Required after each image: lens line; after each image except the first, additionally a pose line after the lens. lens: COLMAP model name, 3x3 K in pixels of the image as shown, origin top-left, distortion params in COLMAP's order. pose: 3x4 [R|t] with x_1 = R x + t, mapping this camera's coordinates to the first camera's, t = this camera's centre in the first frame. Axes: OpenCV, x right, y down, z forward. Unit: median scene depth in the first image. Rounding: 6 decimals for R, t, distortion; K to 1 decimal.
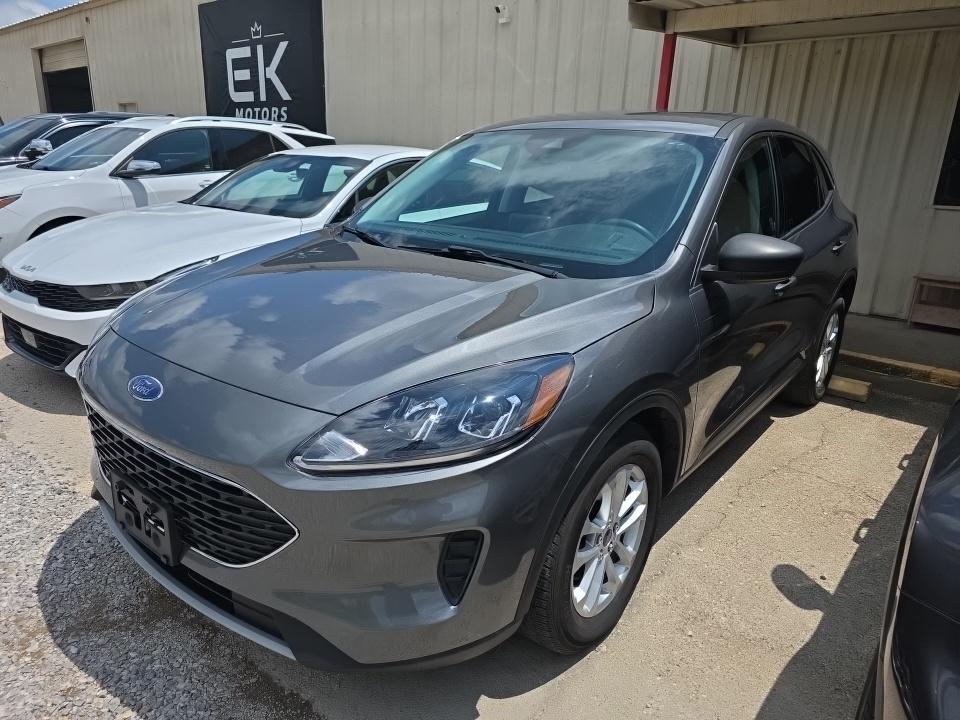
lens RADIAL K [[684.9, 0, 480.0], [0, 684.9, 360.0], [0, 0, 1]] dist [0.034531, -0.008120]
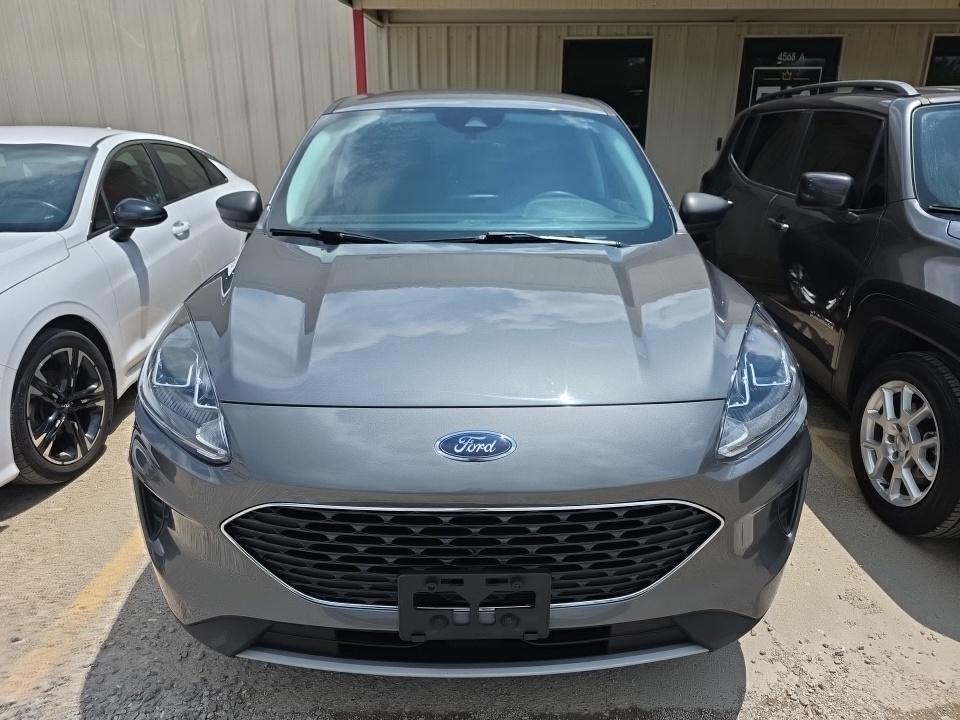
lens RADIAL K [[684.9, 0, 480.0], [0, 684.9, 360.0], [0, 0, 1]] dist [0.034531, -0.008120]
pose [[0.719589, -0.252963, 0.646685, -0.381646], [0.228210, 0.965707, 0.123818, -0.060212], [-0.655830, 0.058482, 0.752640, 0.149989]]
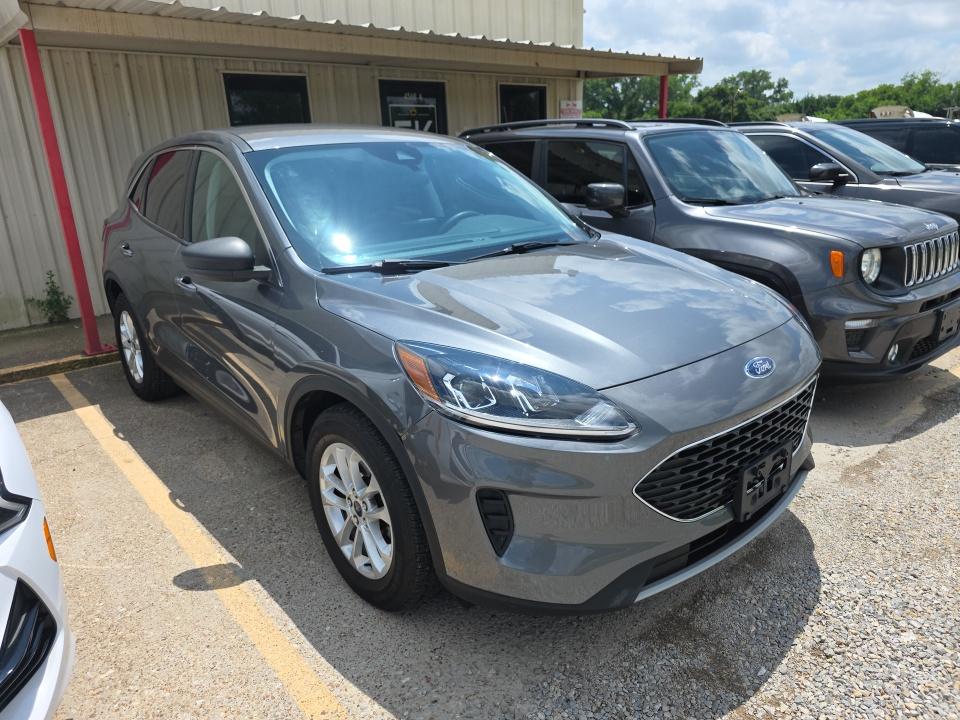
lens RADIAL K [[684.9, 0, 480.0], [0, 684.9, 360.0], [0, 0, 1]] dist [0.034531, -0.008120]
pose [[0.120636, -0.324638, 0.938114, -0.611689], [0.332841, 0.903541, 0.269872, -0.165649], [-0.935234, 0.279687, 0.217053, 0.449346]]
